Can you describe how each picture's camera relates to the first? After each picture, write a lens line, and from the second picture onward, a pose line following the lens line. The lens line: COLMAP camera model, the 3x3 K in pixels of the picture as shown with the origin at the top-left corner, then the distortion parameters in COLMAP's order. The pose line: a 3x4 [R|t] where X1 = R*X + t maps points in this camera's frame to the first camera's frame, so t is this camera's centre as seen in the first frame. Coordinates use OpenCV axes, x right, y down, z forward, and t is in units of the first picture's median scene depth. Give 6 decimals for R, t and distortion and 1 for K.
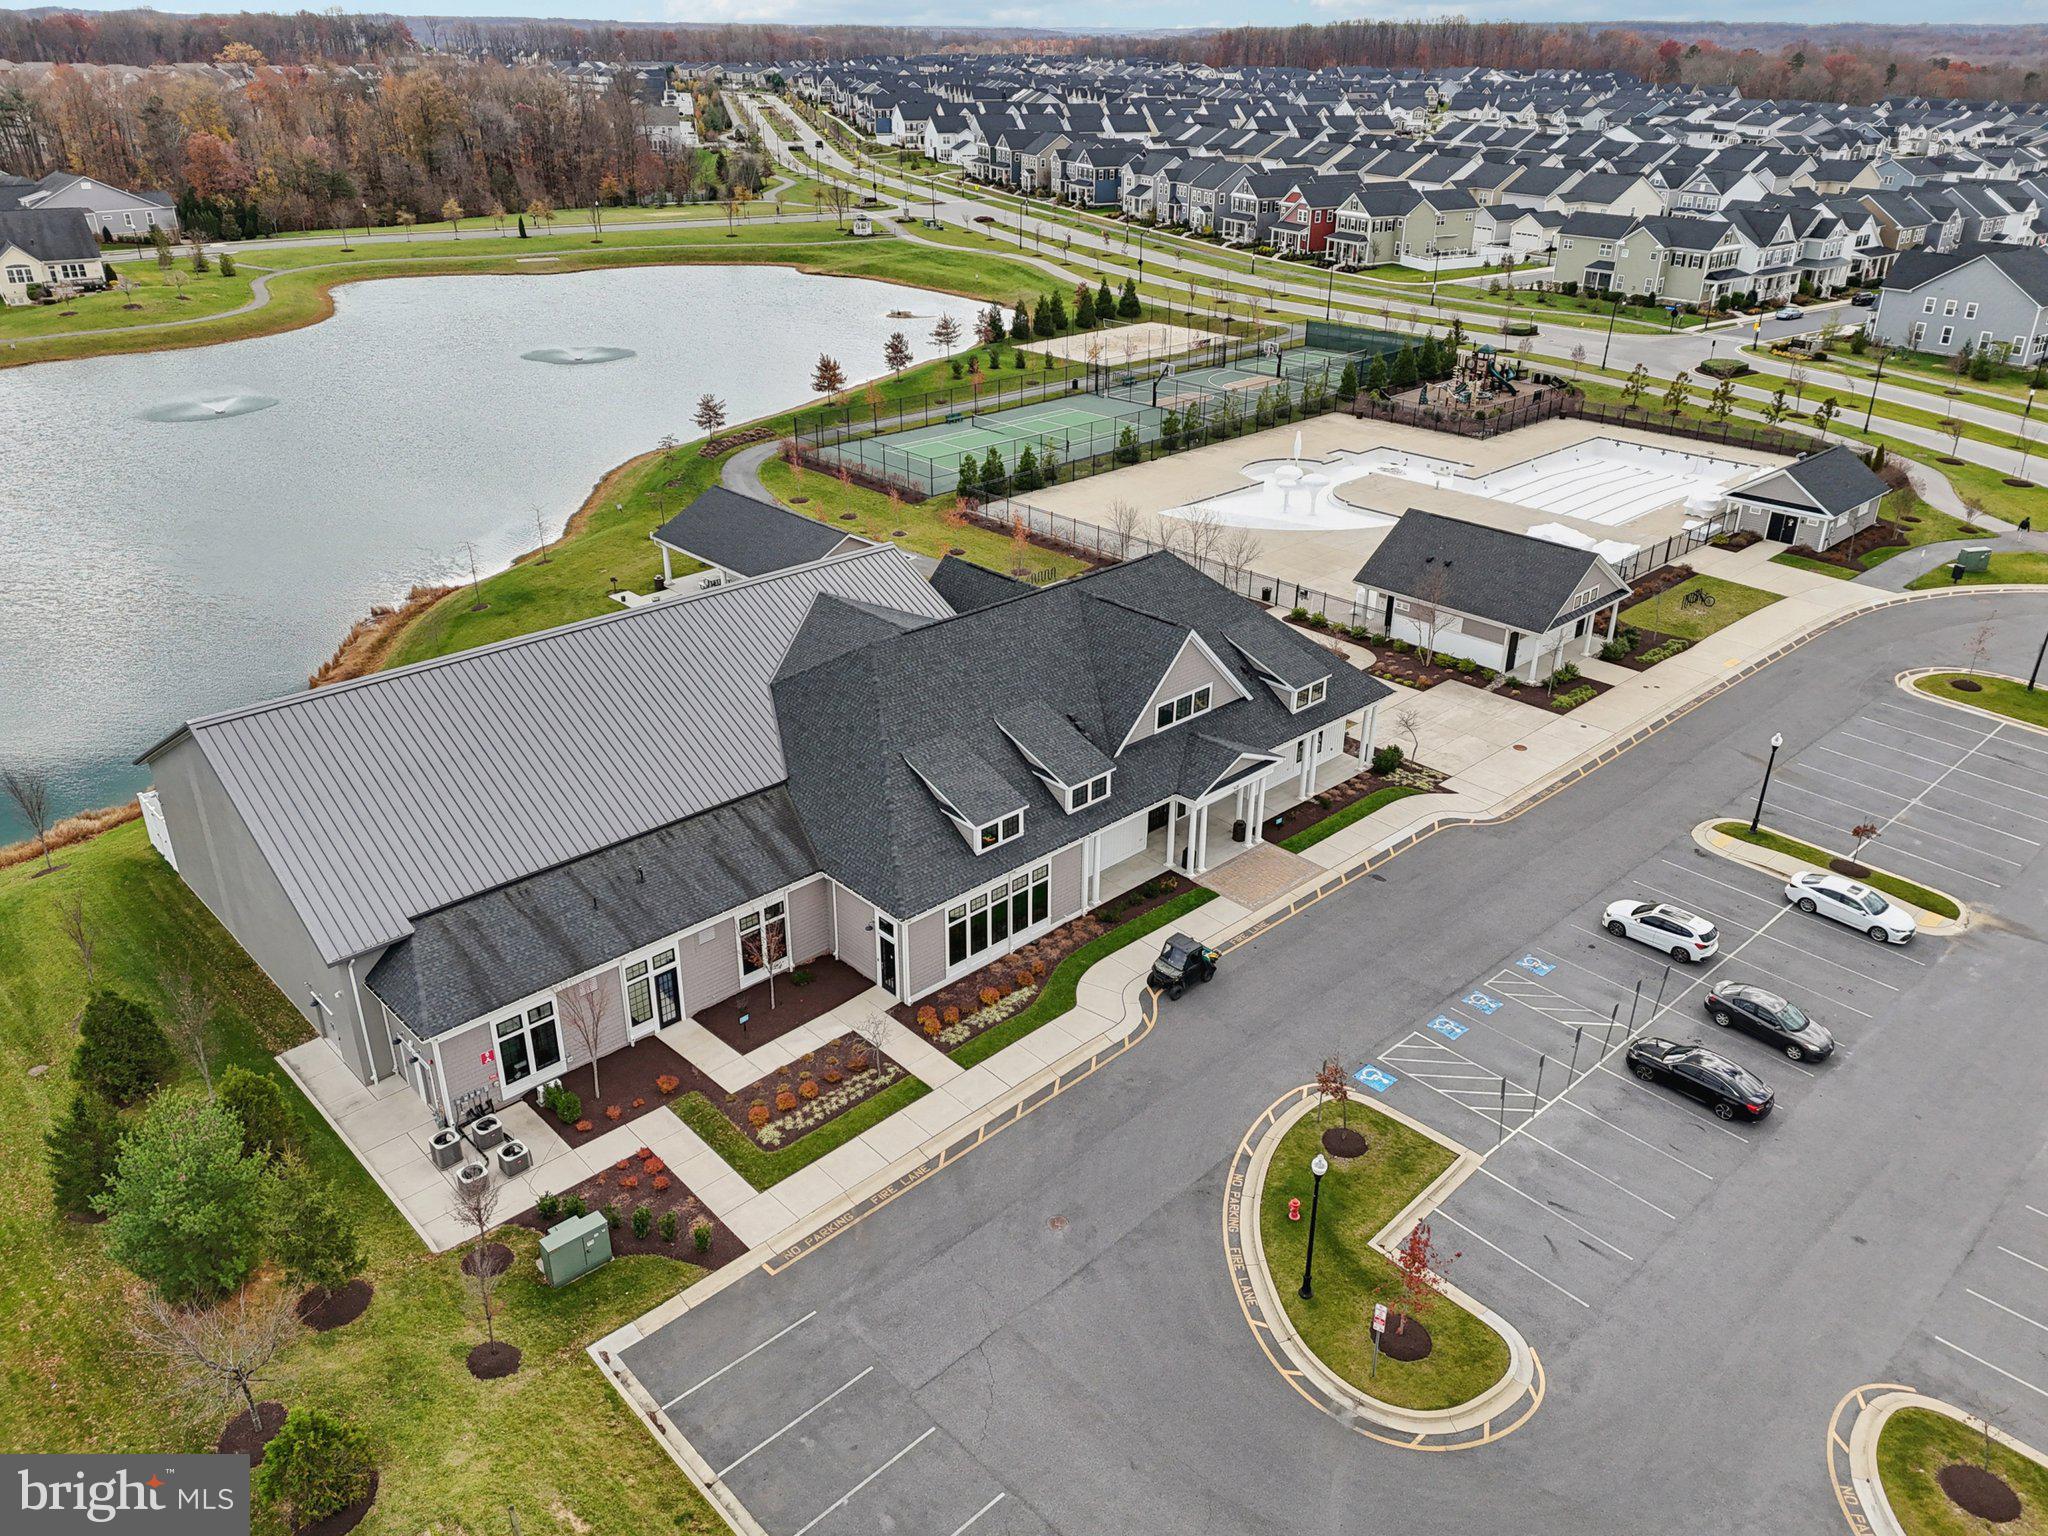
lens RADIAL K [[1504.3, 0, 1002.8], [0, 1504.3, 764.1], [0, 0, 1]] dist [0.077084, -0.092832]
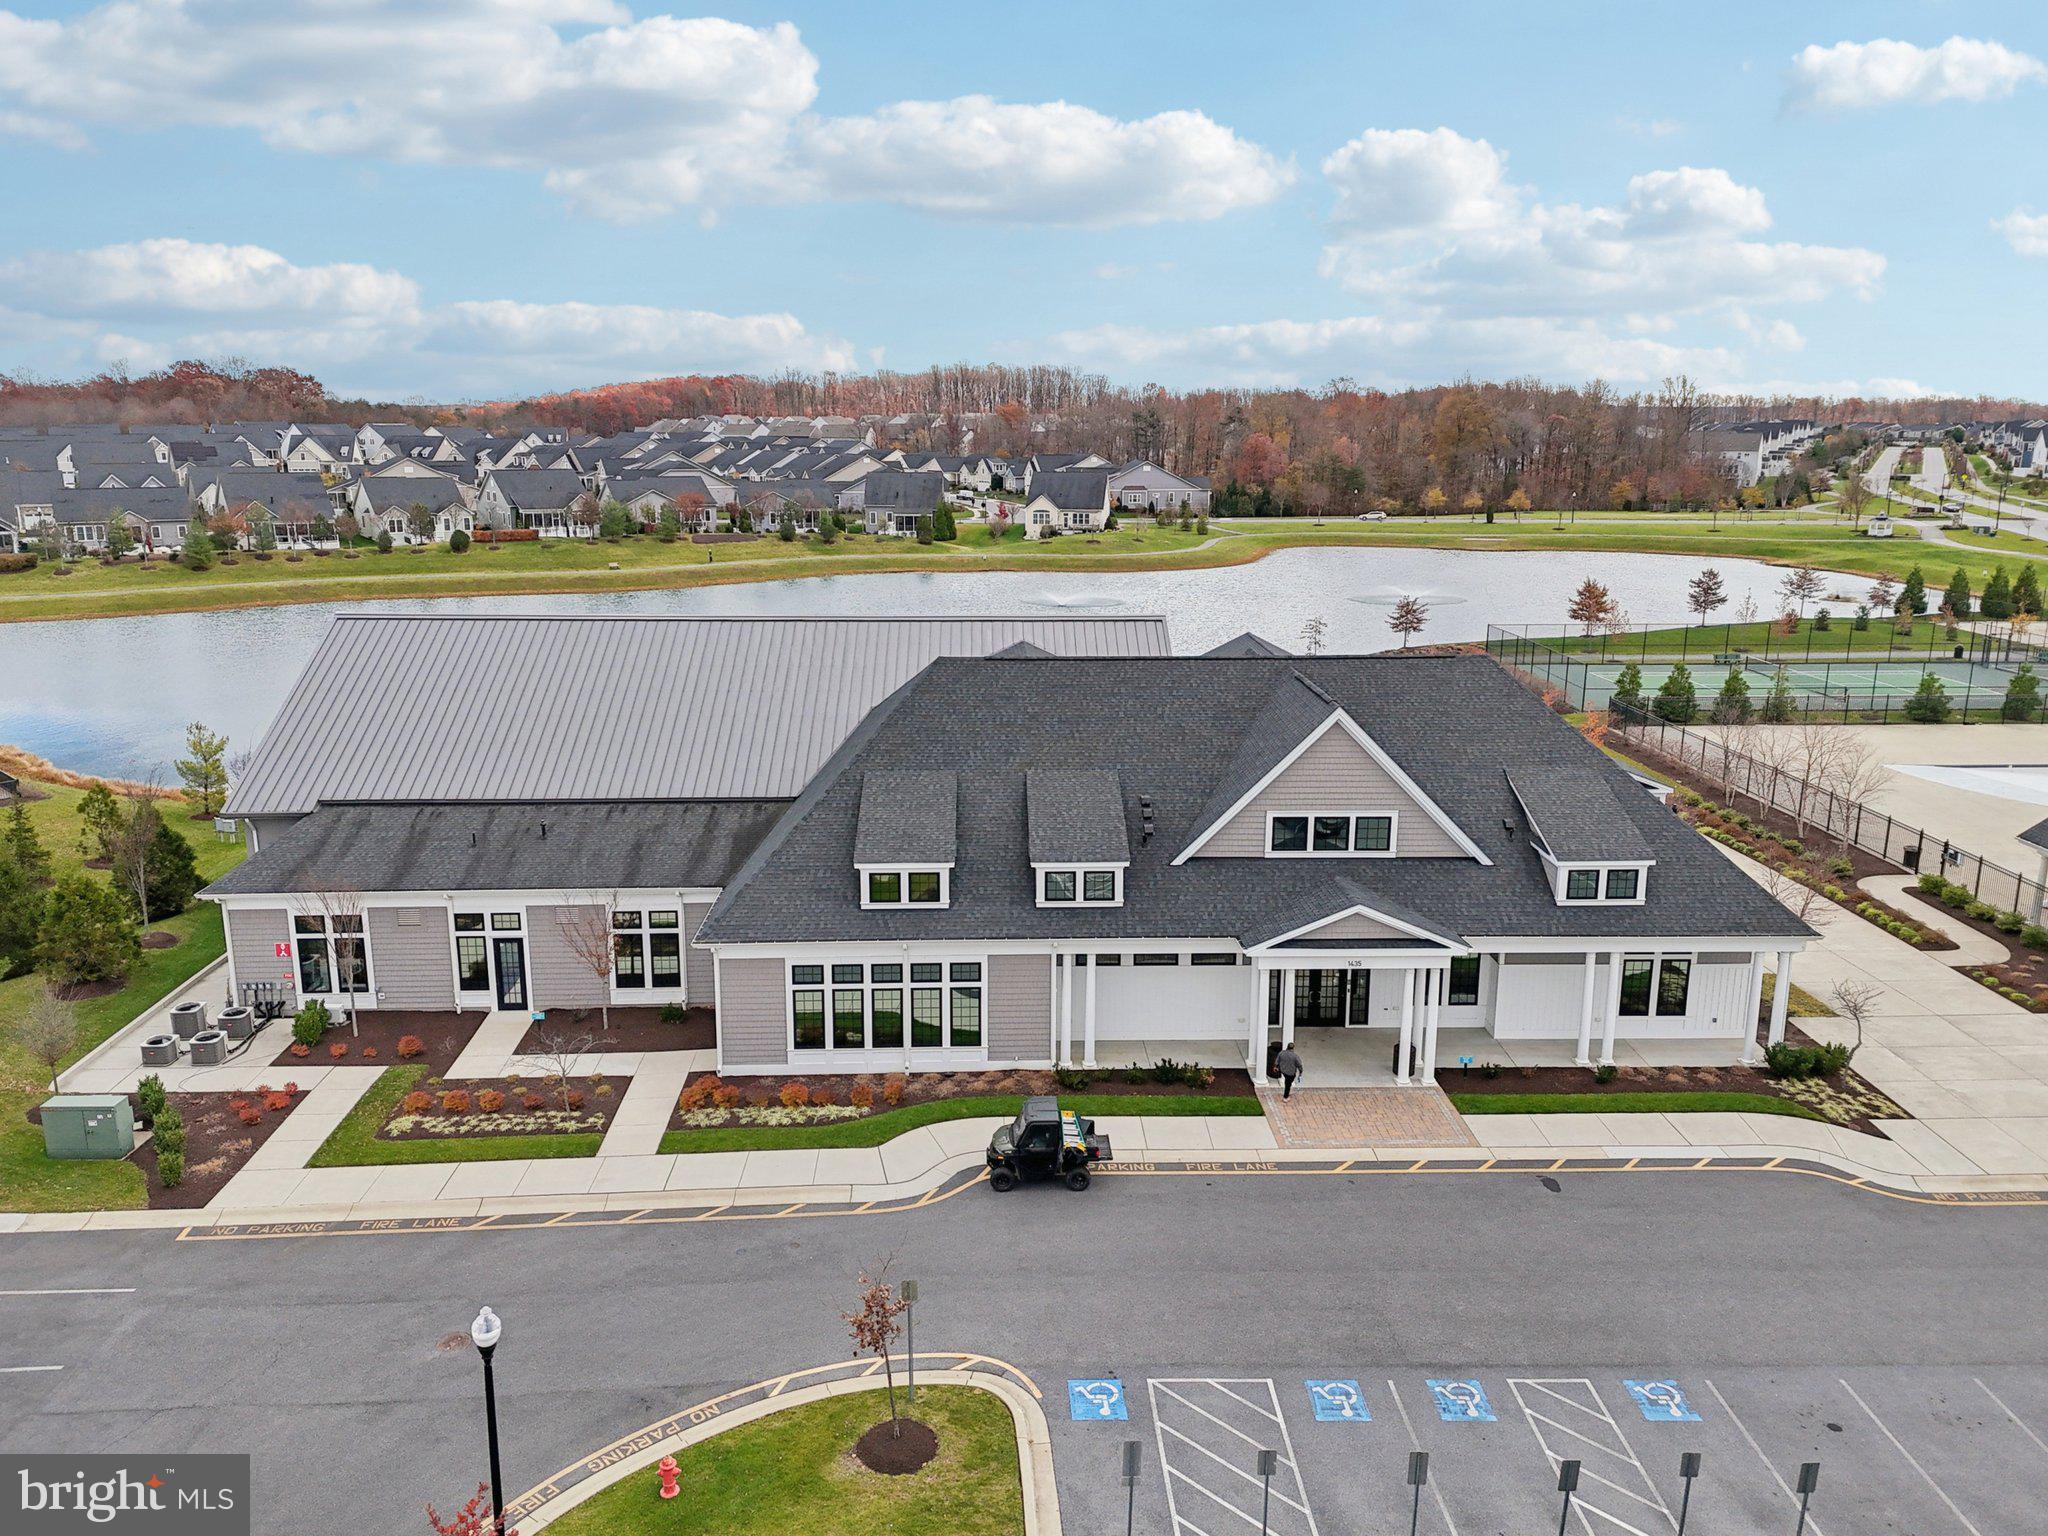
lens RADIAL K [[1504.3, 0, 1002.8], [0, 1504.3, 764.1], [0, 0, 1]] dist [0.077084, -0.092832]
pose [[0.748053, 0.148847, -0.646731, 0.273688], [-0.291428, 0.949209, -0.118622, 0.033558], [0.596227, 0.277211, 0.753437, 0.260026]]
